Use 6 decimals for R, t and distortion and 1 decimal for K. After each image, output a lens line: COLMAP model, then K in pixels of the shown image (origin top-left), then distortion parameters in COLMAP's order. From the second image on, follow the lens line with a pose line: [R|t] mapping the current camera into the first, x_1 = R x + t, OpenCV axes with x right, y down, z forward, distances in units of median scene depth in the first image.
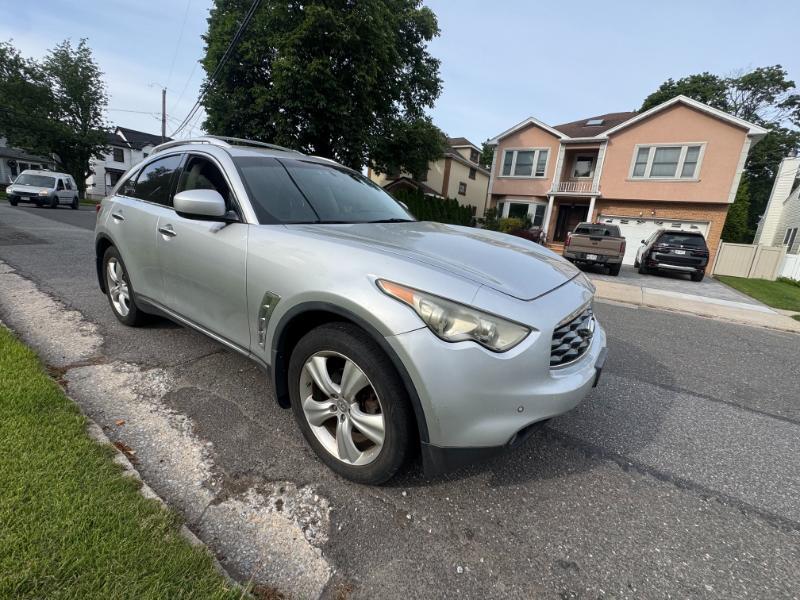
lens RADIAL K [[344.8, 0, 397.2], [0, 344.8, 300.2], [0, 0, 1]] dist [-0.000835, -0.000152]
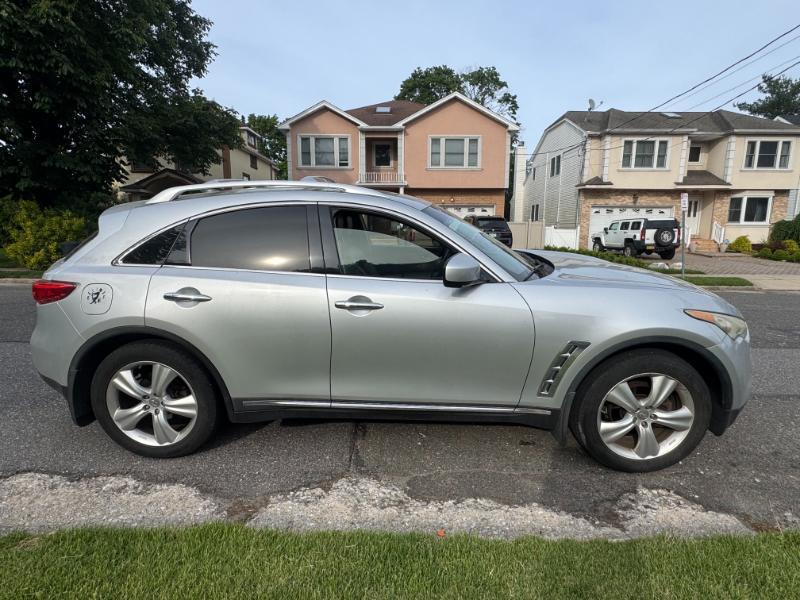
lens RADIAL K [[427.5, 0, 398.3], [0, 427.5, 301.7], [0, 0, 1]] dist [-0.003278, 0.000625]
pose [[0.822853, -0.185609, 0.537087, -0.143328], [0.196648, 0.979764, 0.037315, -0.028610], [-0.533145, 0.074912, 0.842701, 0.012193]]
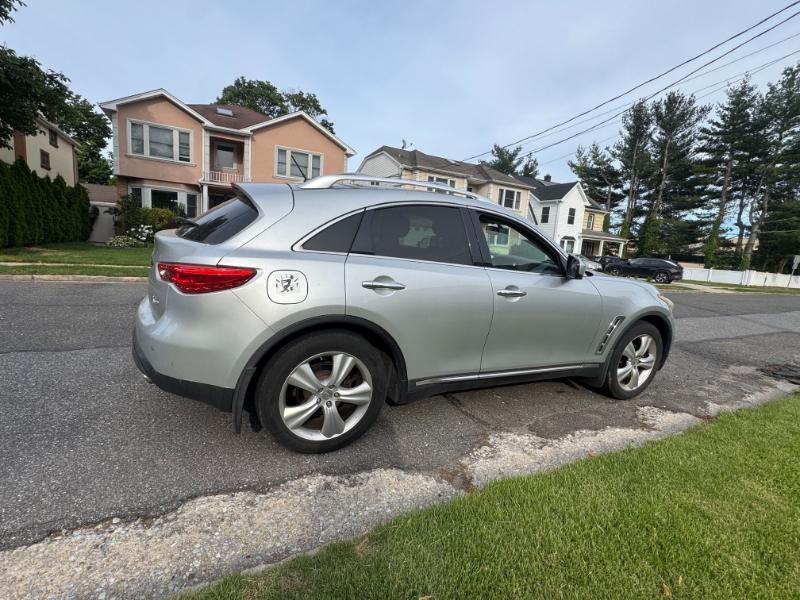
lens RADIAL K [[374.5, 0, 400.0], [0, 374.5, 300.0], [0, 0, 1]] dist [-0.001753, -0.000380]
pose [[0.473087, -0.192626, 0.859700, -0.225351], [0.167676, 0.977656, 0.126784, -0.047256], [-0.864912, 0.084172, 0.494815, 0.093640]]
